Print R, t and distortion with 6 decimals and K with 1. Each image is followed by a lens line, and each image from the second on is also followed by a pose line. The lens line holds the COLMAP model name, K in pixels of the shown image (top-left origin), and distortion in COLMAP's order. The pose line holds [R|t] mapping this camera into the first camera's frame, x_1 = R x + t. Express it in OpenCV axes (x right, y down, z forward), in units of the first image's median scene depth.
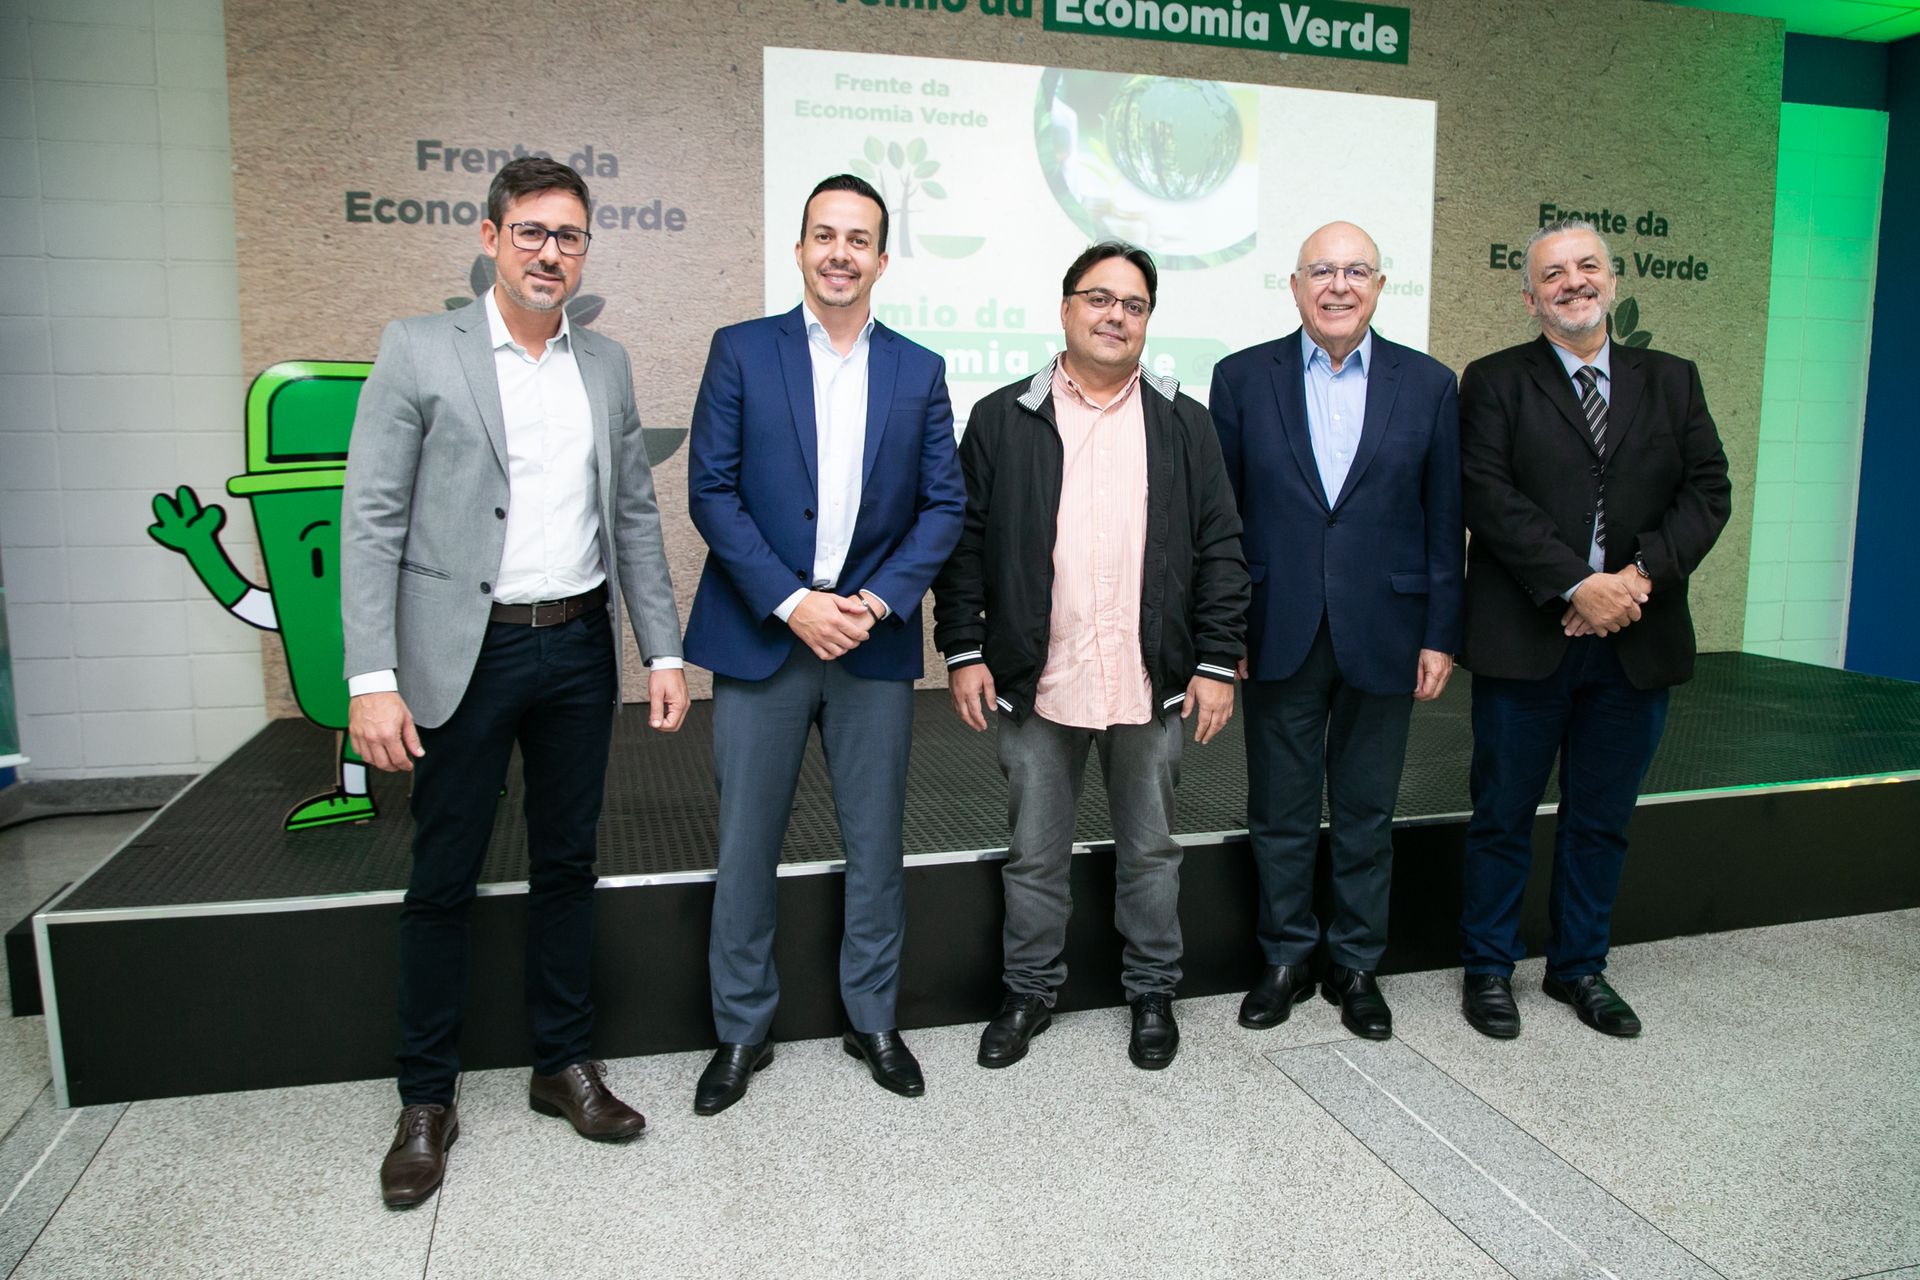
lens RADIAL K [[1409.1, 0, 955.3], [0, 1409.1, 655.4], [0, 0, 1]] dist [-0.098782, 0.048197]
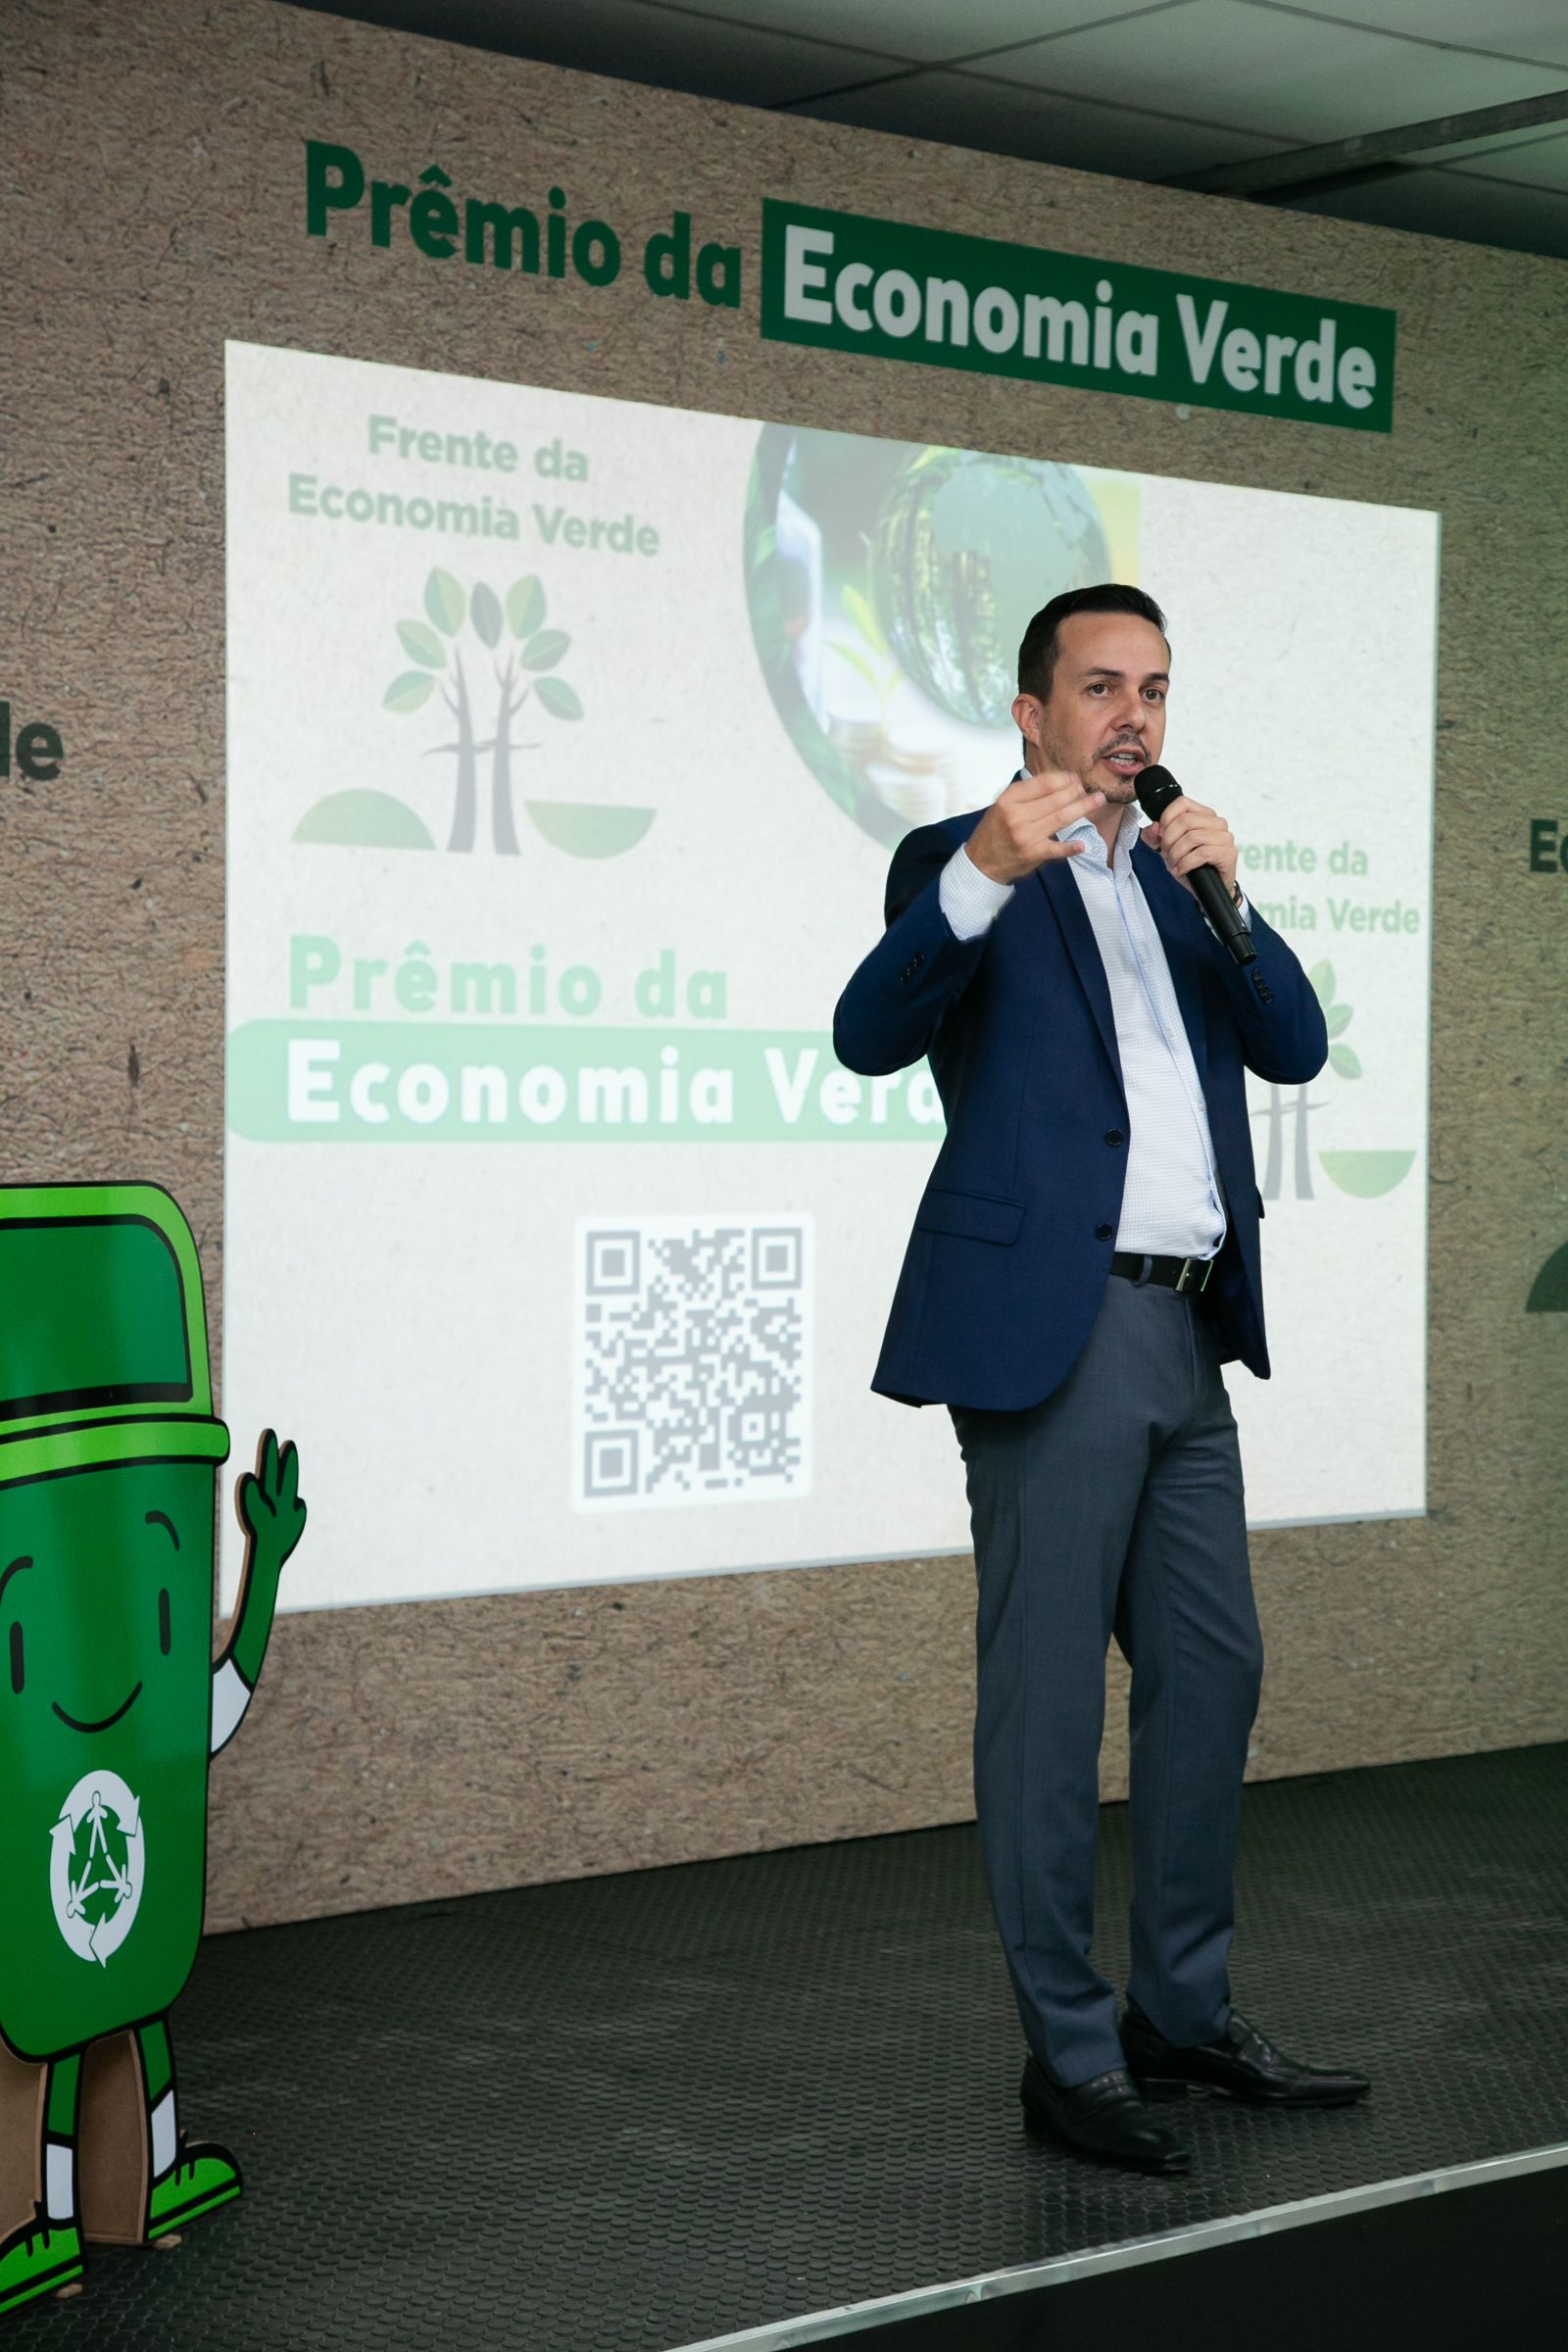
lens RADIAL K [[4568.8, 0, 823.9], [0, 4568.8, 1181.9], [0, 0, 1]] dist [0.353909, 0.000000]
pose [[0.885907, -0.005677, 0.463828, -0.595221], [0.065389, 0.991469, -0.112757, -0.023240], [-0.459231, 0.130221, 0.878720, -0.252483]]
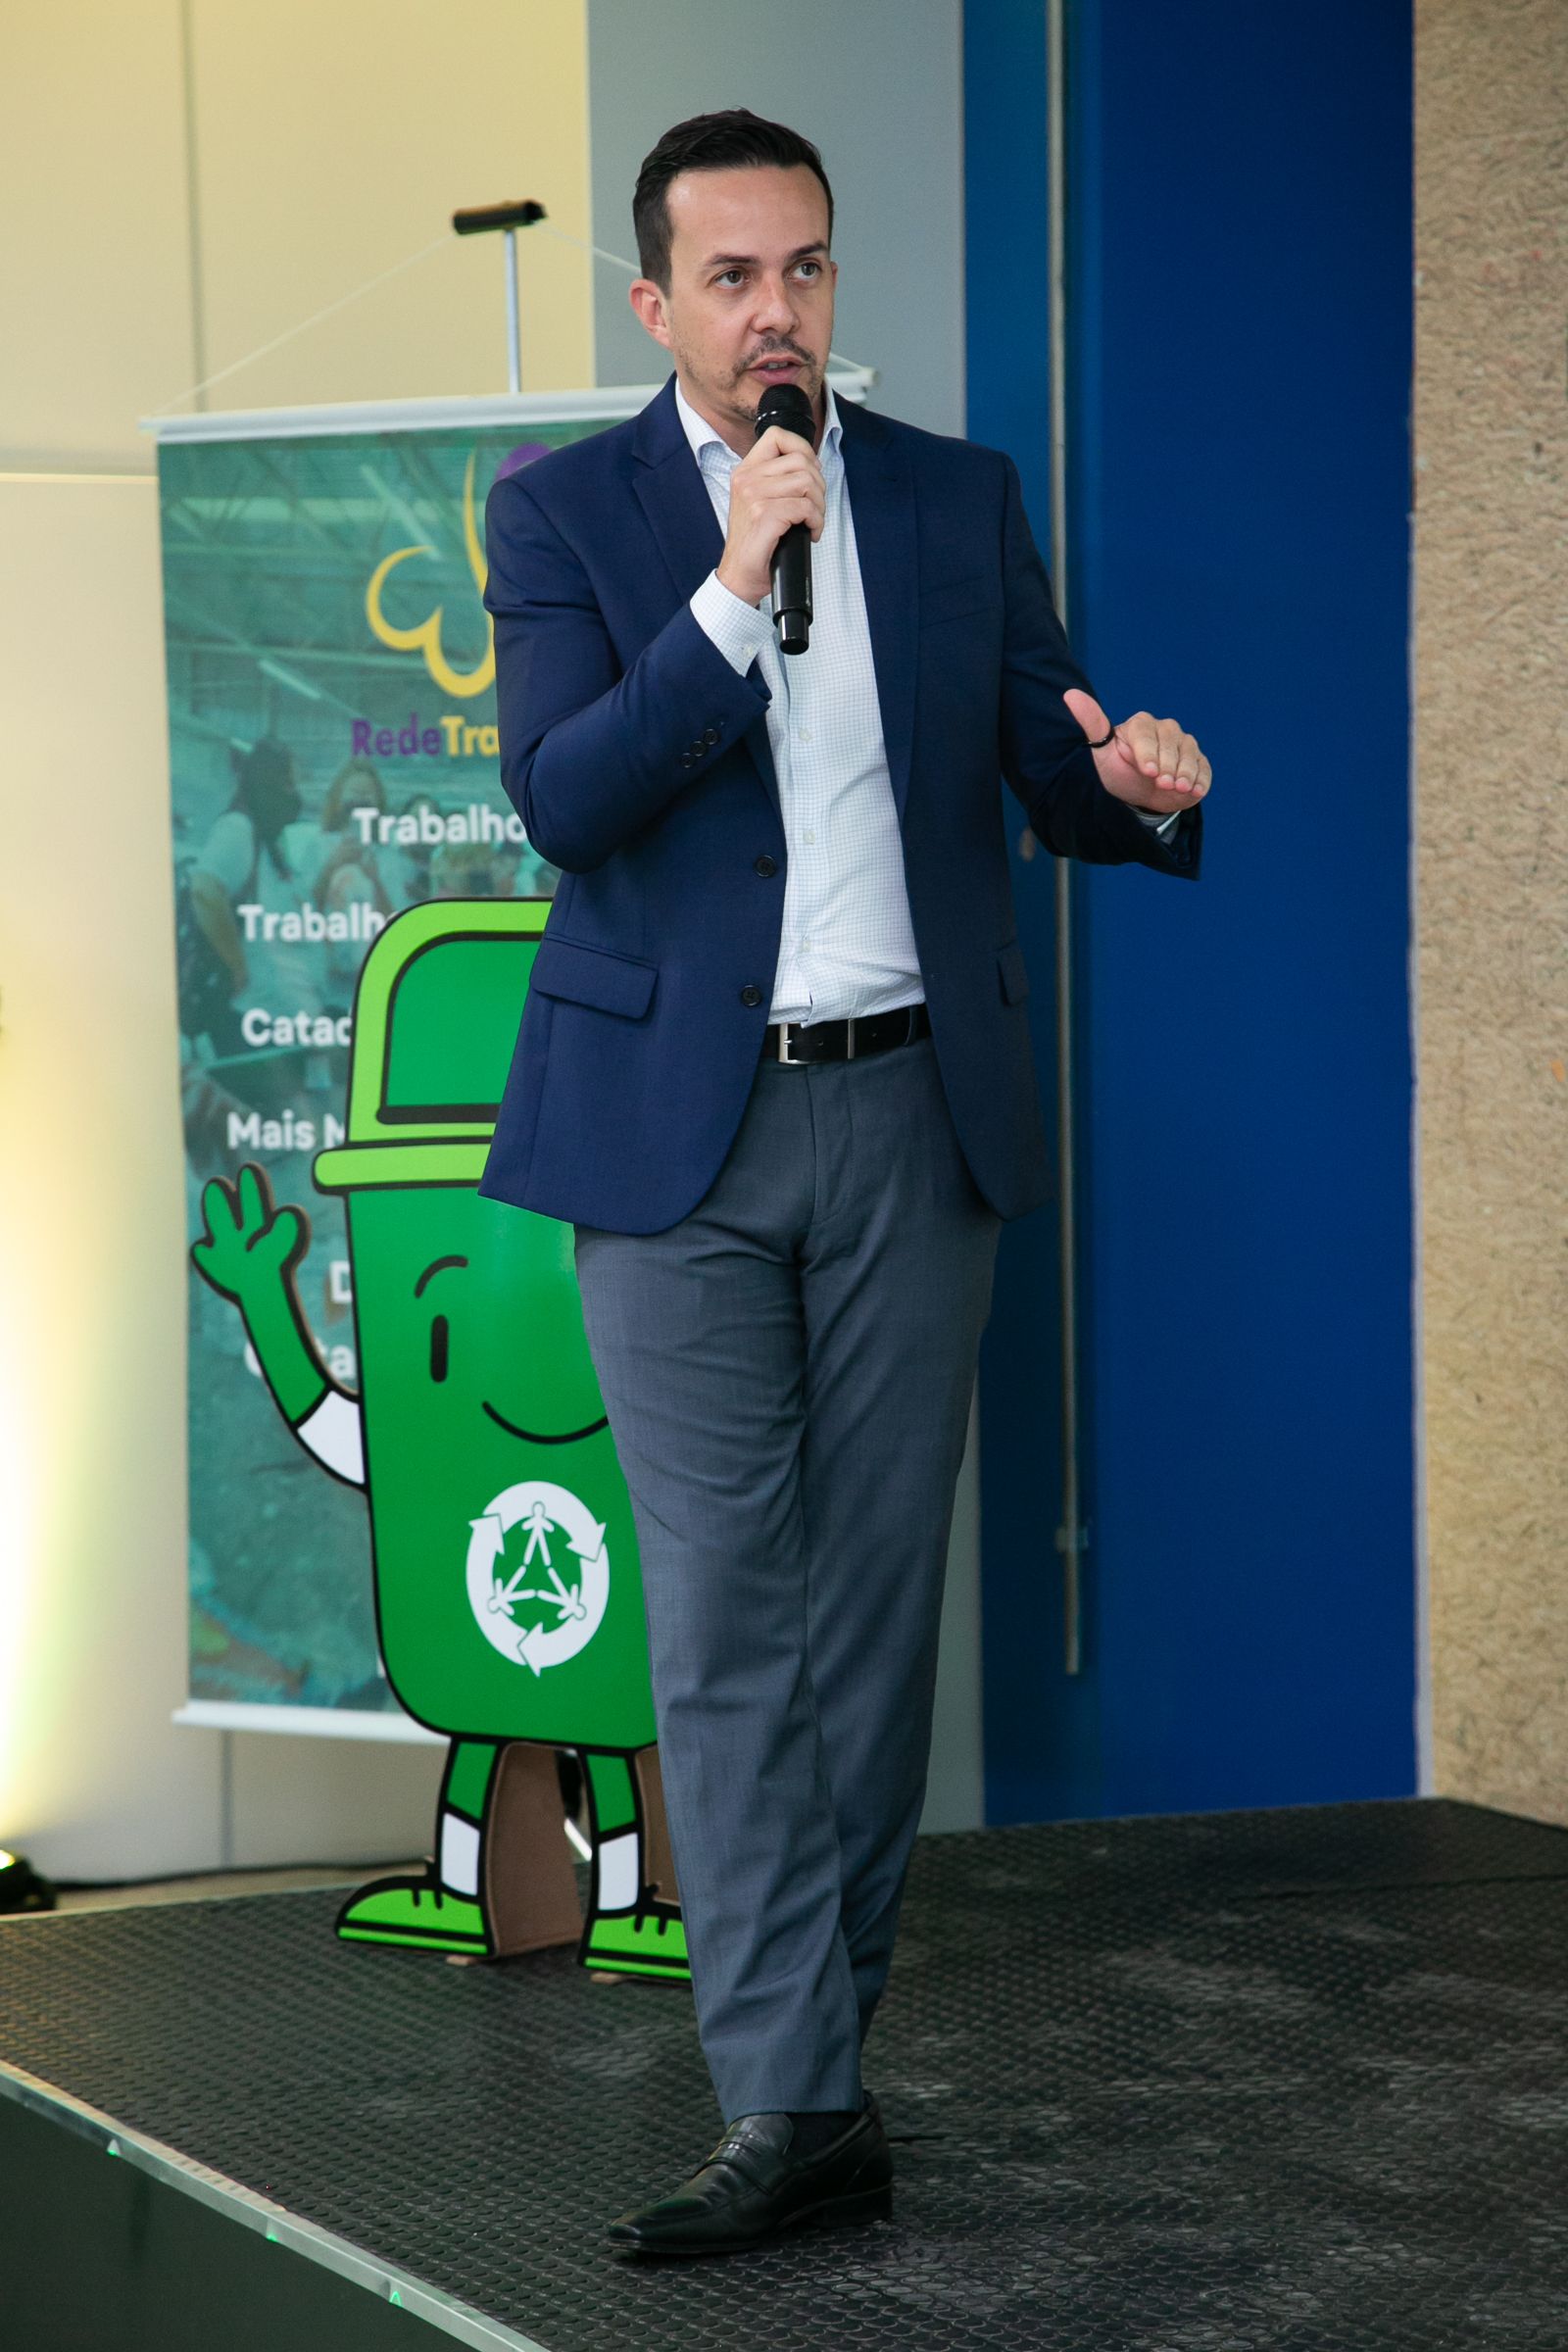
lens RADIAL K [[6830.9, 0, 720.6], [0, 6830.9, 1144.2], [0, 0, 1]] dist [0.490615, 0.000000]
pose [[0.162807, 0.042971, -0.985722, 1.134617], [-0.128455, 0.991471, 0.022005, -0.126953], [0.978260, 0.123039, 0.166938, 0.471572]]
